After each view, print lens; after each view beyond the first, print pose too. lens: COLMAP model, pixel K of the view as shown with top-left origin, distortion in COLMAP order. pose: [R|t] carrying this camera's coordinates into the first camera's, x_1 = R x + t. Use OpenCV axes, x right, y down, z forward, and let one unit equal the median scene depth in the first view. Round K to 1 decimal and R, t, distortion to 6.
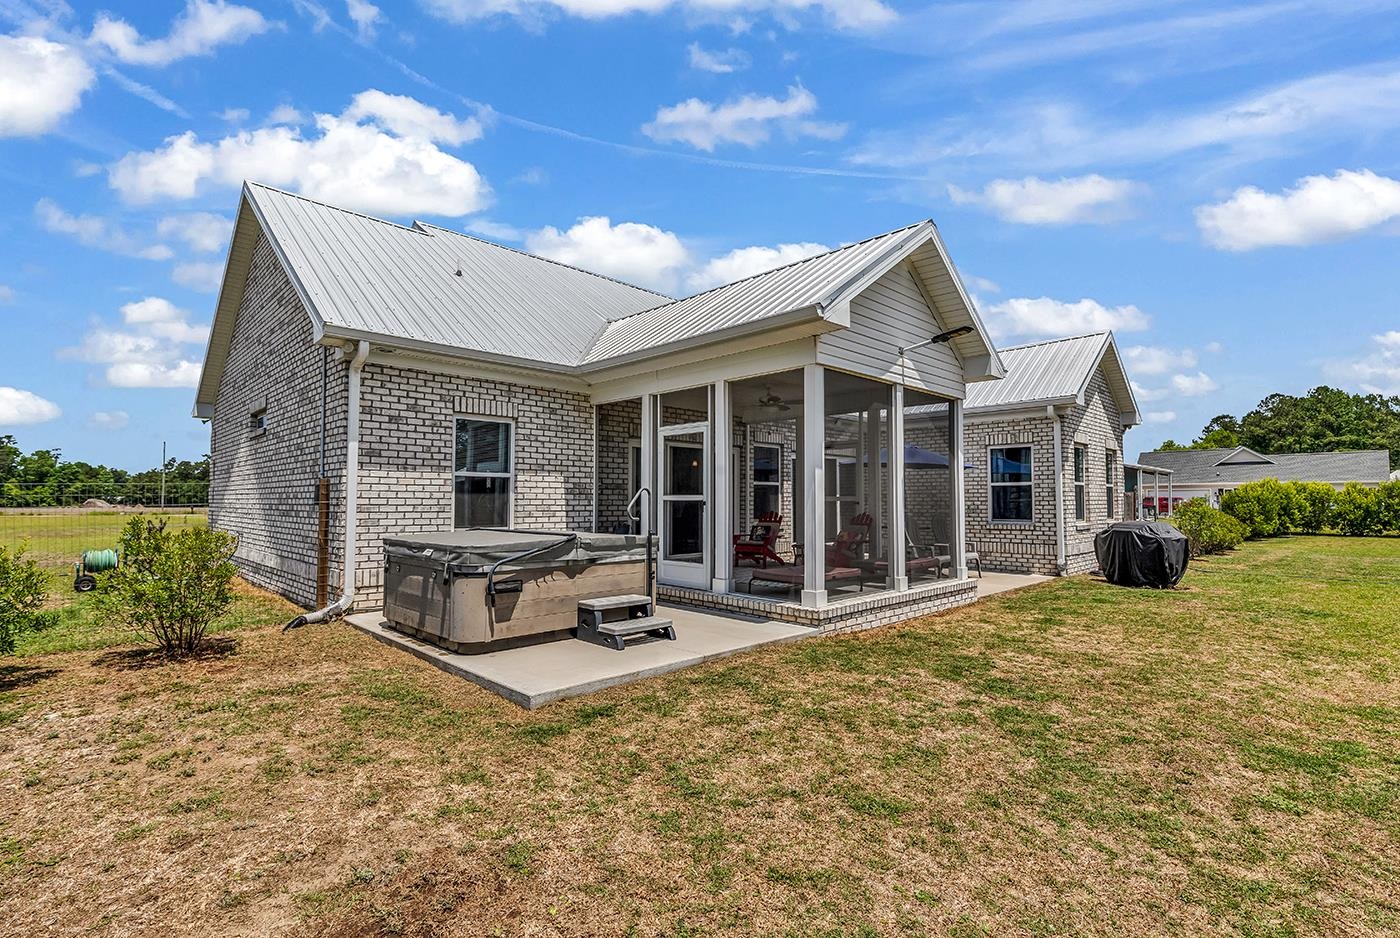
lens RADIAL K [[626.3, 0, 689.4], [0, 626.3, 510.4], [0, 0, 1]] dist [0.003098, -0.000784]
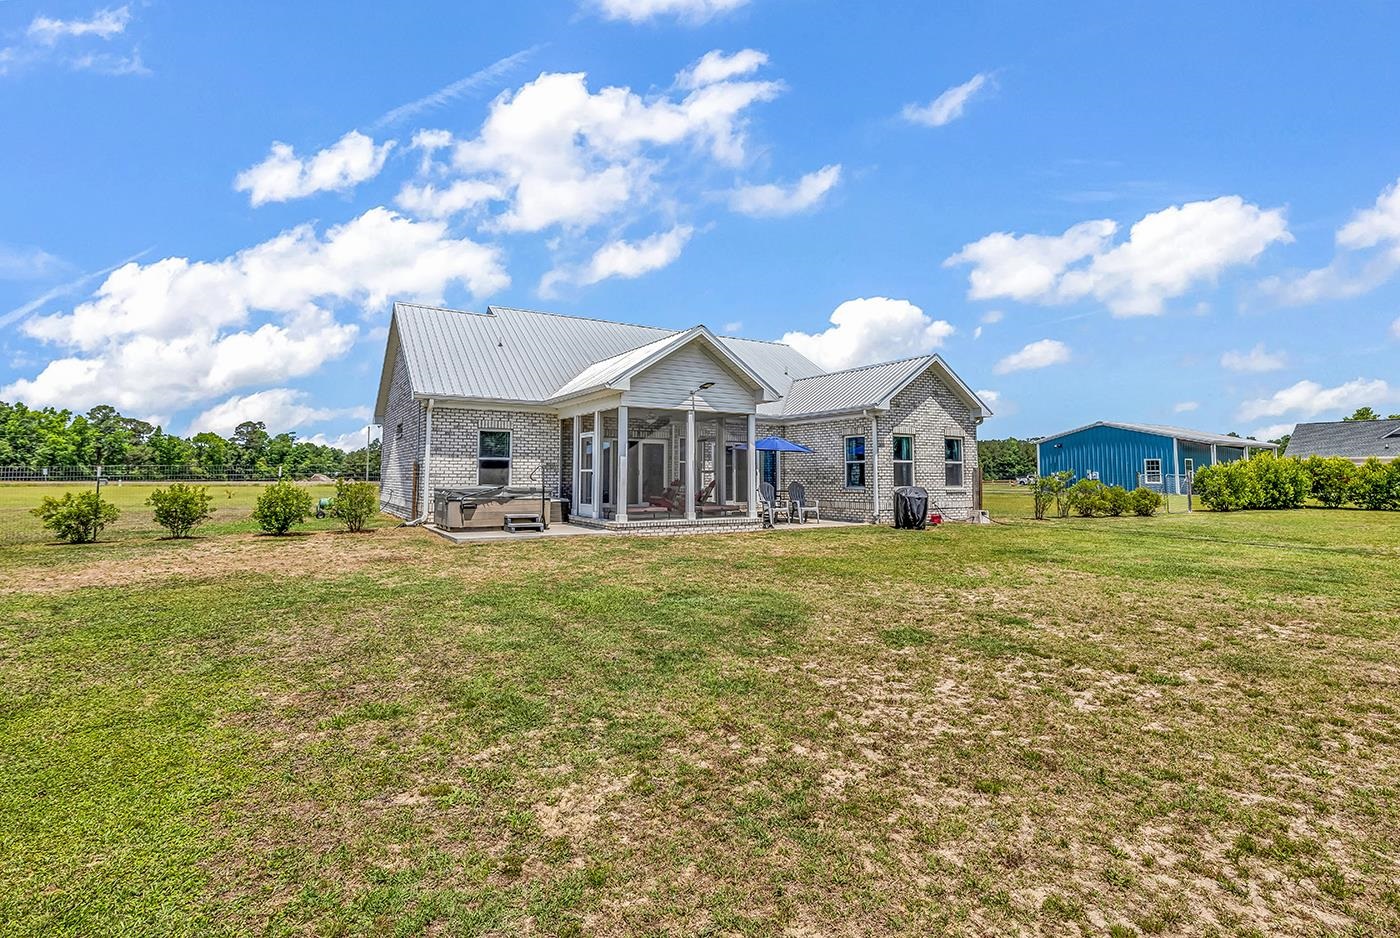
lens RADIAL K [[626.3, 0, 700.7], [0, 626.3, 473.8], [0, 0, 1]] dist [0.003098, -0.000784]
pose [[0.977726, 0.001154, -0.209881, 0.743218], [-0.005282, 0.999803, -0.019110, 0.025214], [0.209818, 0.019793, 0.977540, -0.812246]]
